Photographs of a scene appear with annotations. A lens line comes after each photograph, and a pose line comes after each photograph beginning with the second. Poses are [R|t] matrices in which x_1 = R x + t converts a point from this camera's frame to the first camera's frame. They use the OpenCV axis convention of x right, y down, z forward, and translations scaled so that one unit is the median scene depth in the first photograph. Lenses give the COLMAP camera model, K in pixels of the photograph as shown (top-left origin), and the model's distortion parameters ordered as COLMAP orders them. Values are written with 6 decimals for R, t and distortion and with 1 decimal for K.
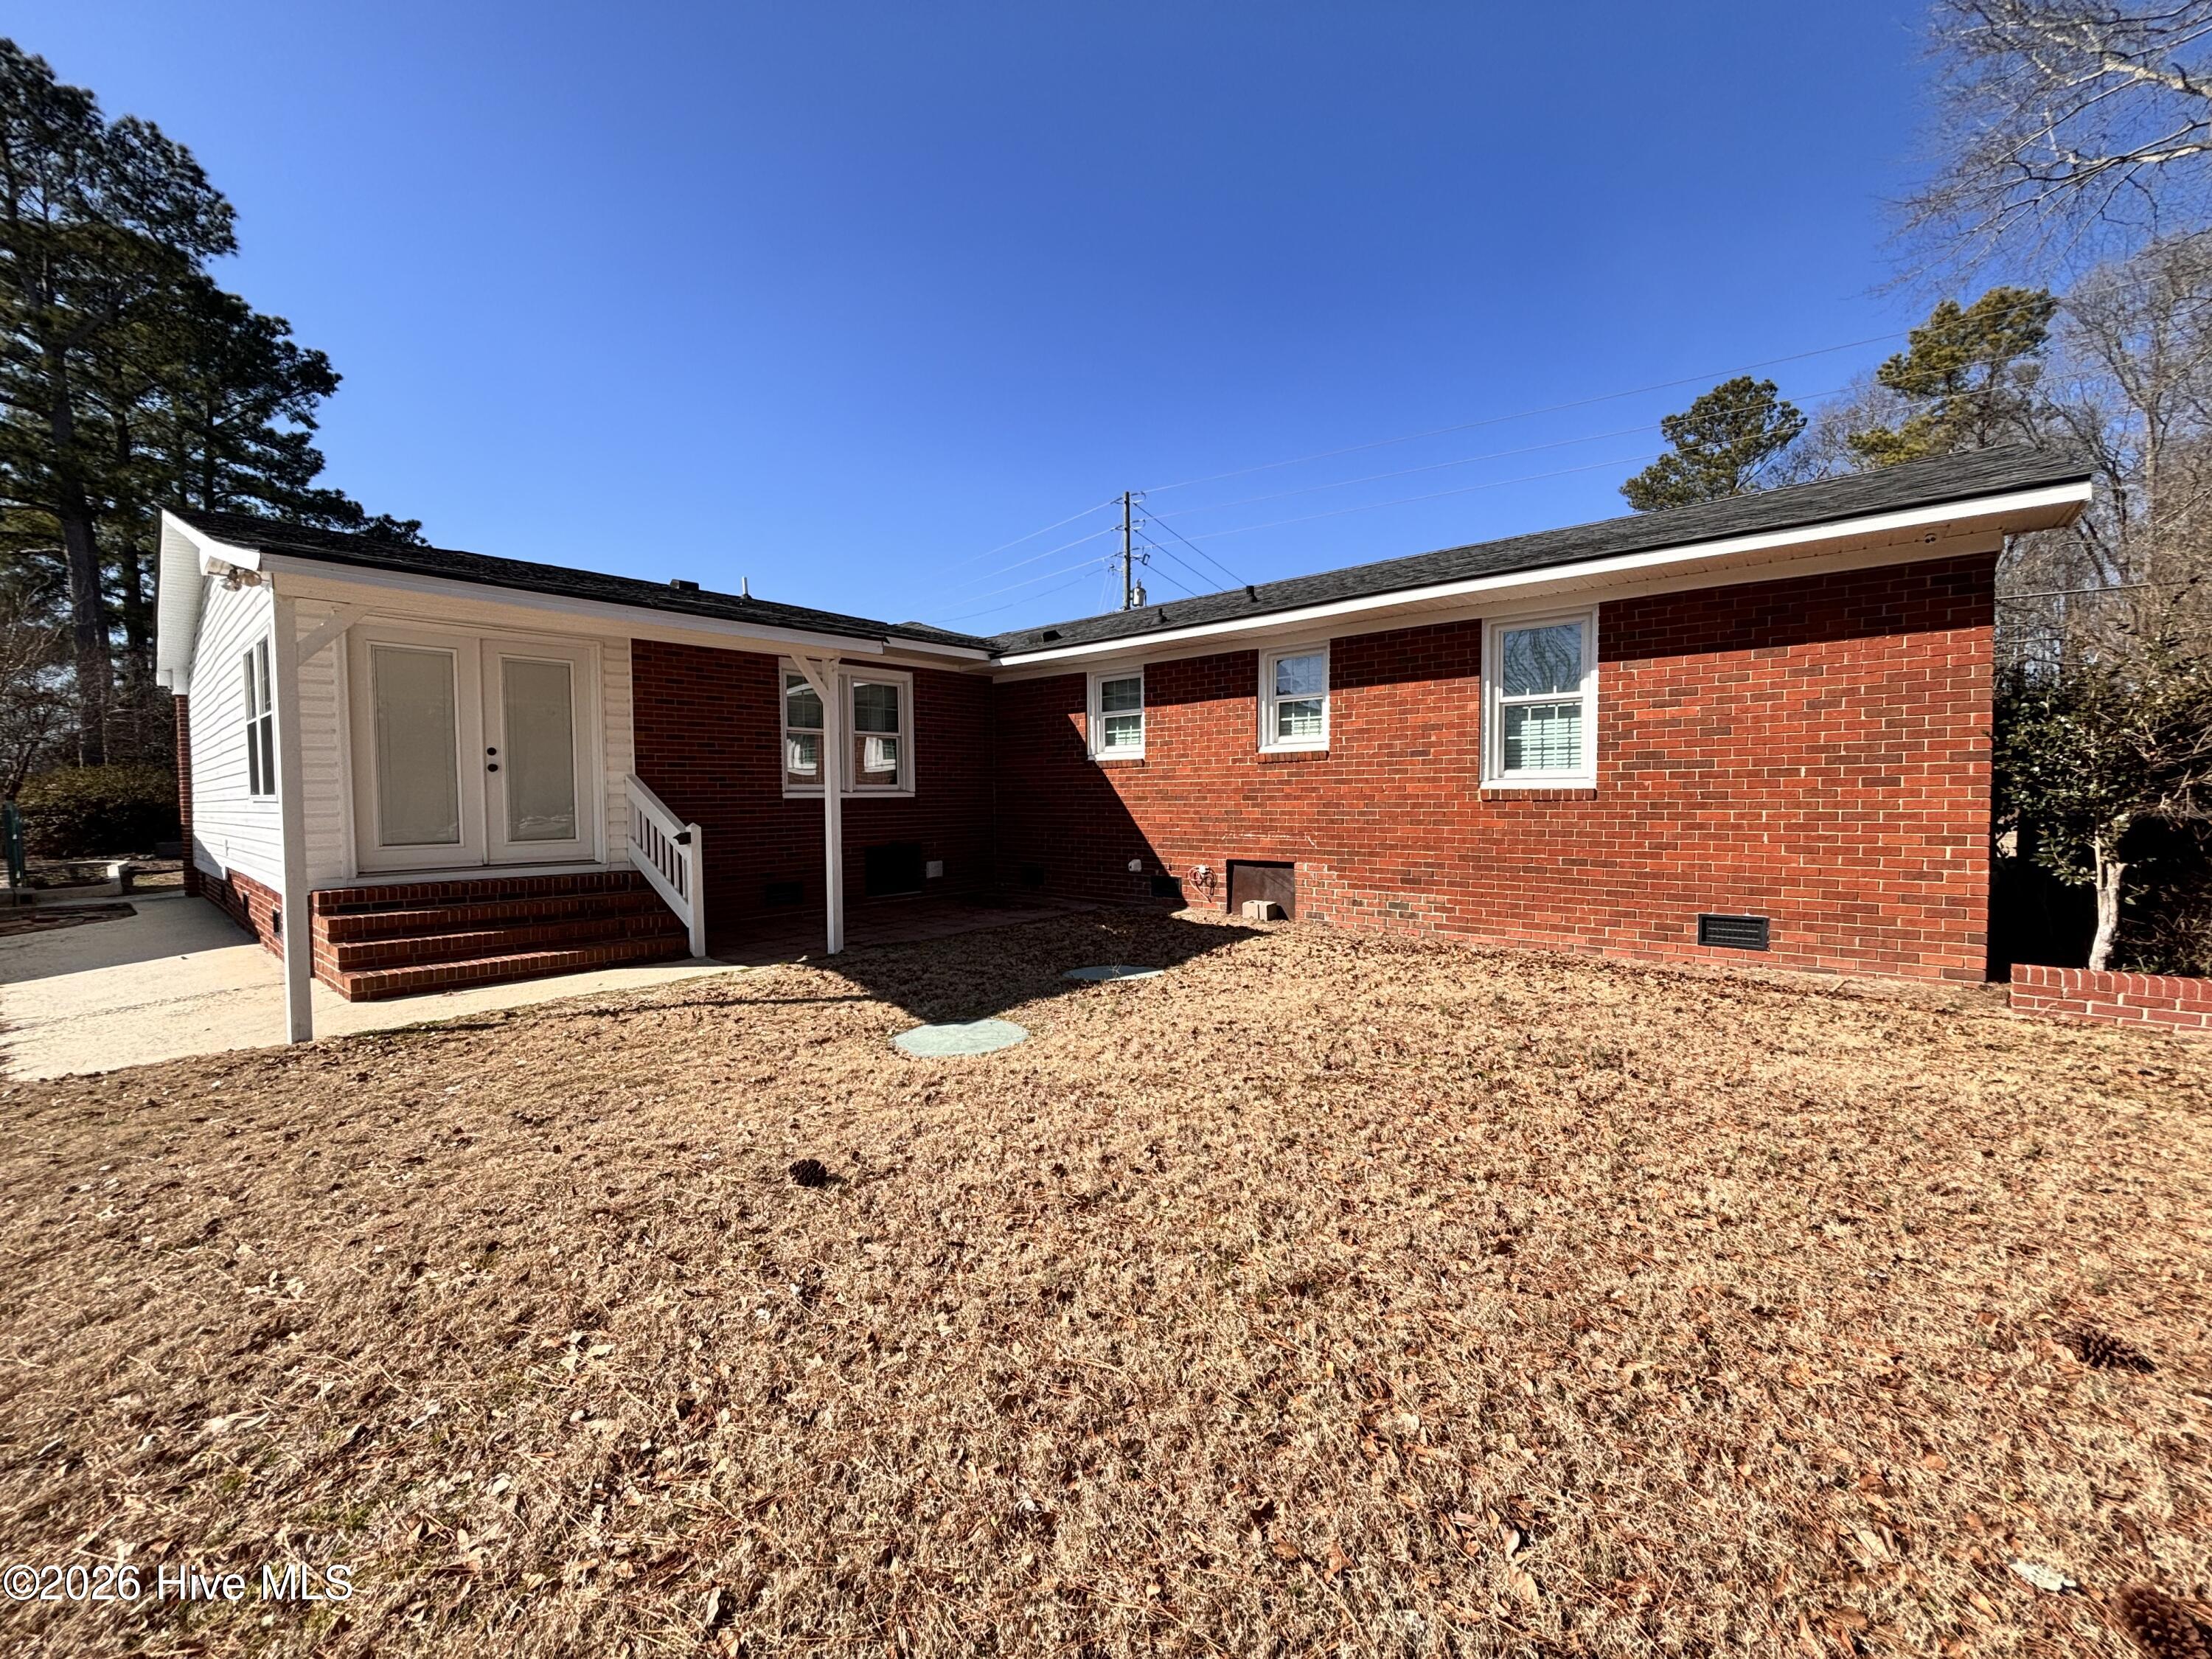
lens RADIAL K [[892.6, 0, 1104.7], [0, 892.6, 829.5], [0, 0, 1]] dist [0.016298, -0.002845]
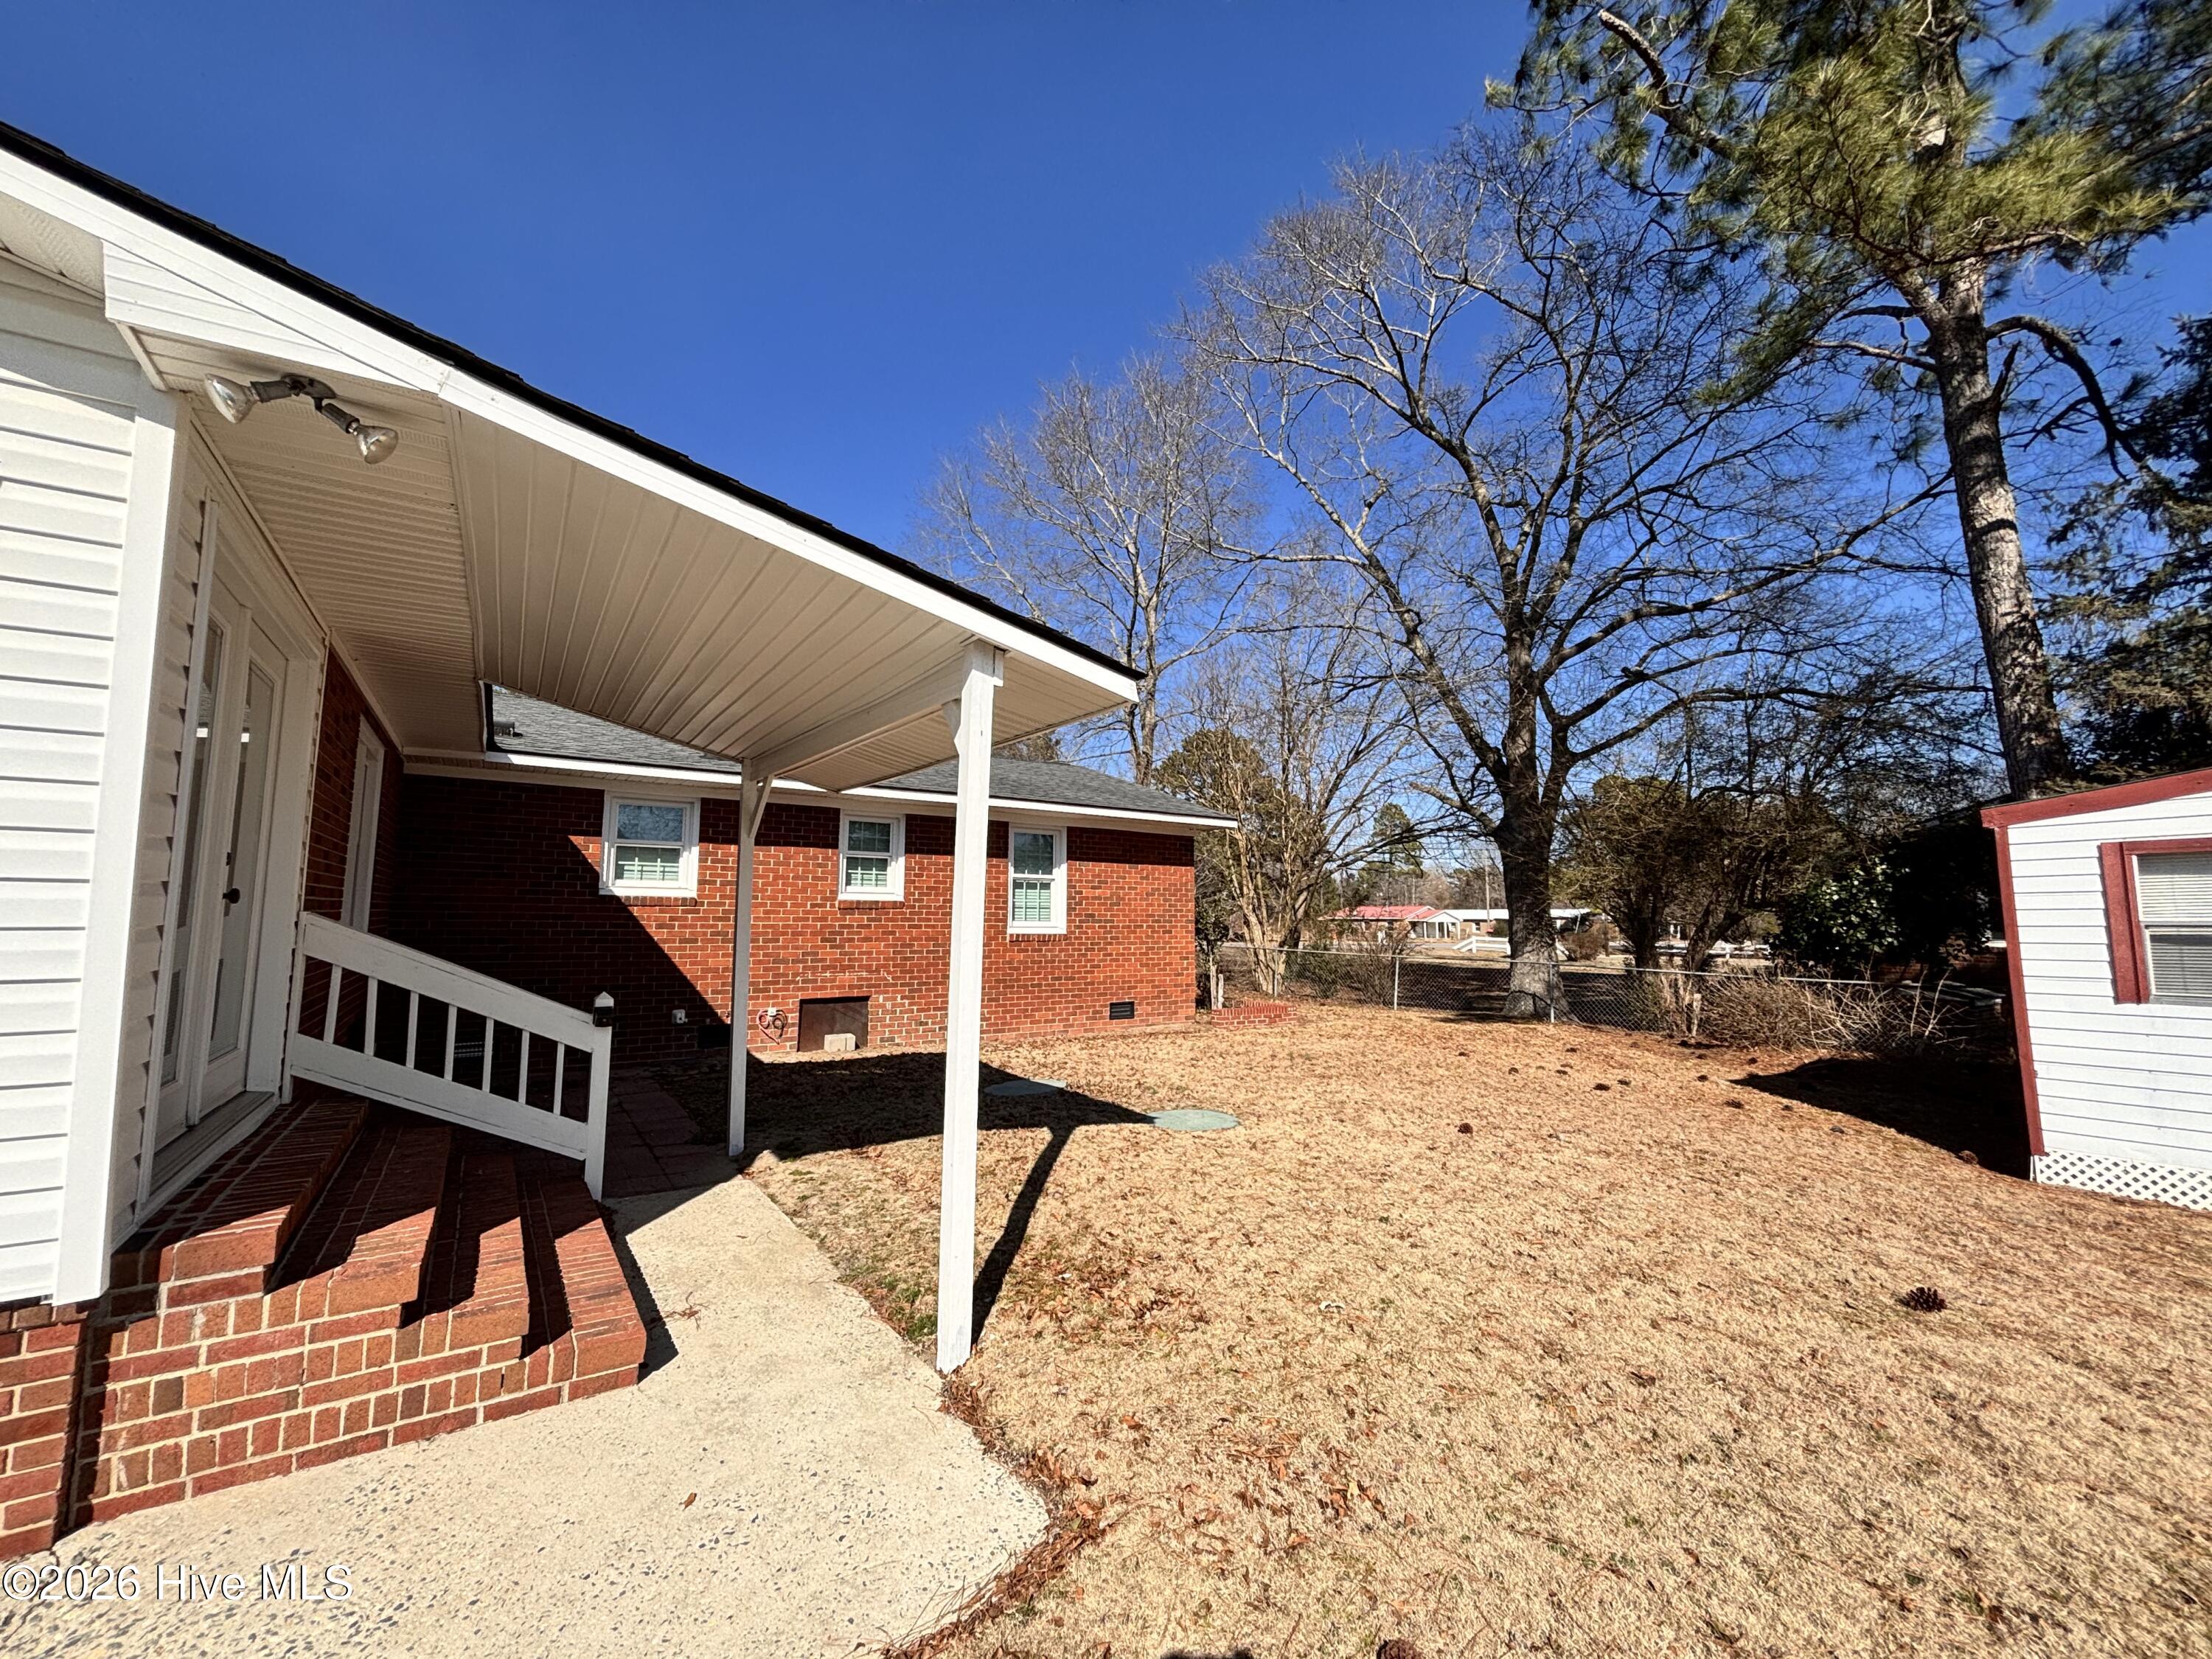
lens RADIAL K [[892.6, 0, 1105.9], [0, 892.6, 827.9], [0, 0, 1]] dist [0.016298, -0.002845]
pose [[0.241681, 0.112763, 0.963781, -0.888743], [0.030158, 0.991872, -0.123612, -0.027723], [-0.969887, 0.058940, 0.236316, 0.426438]]
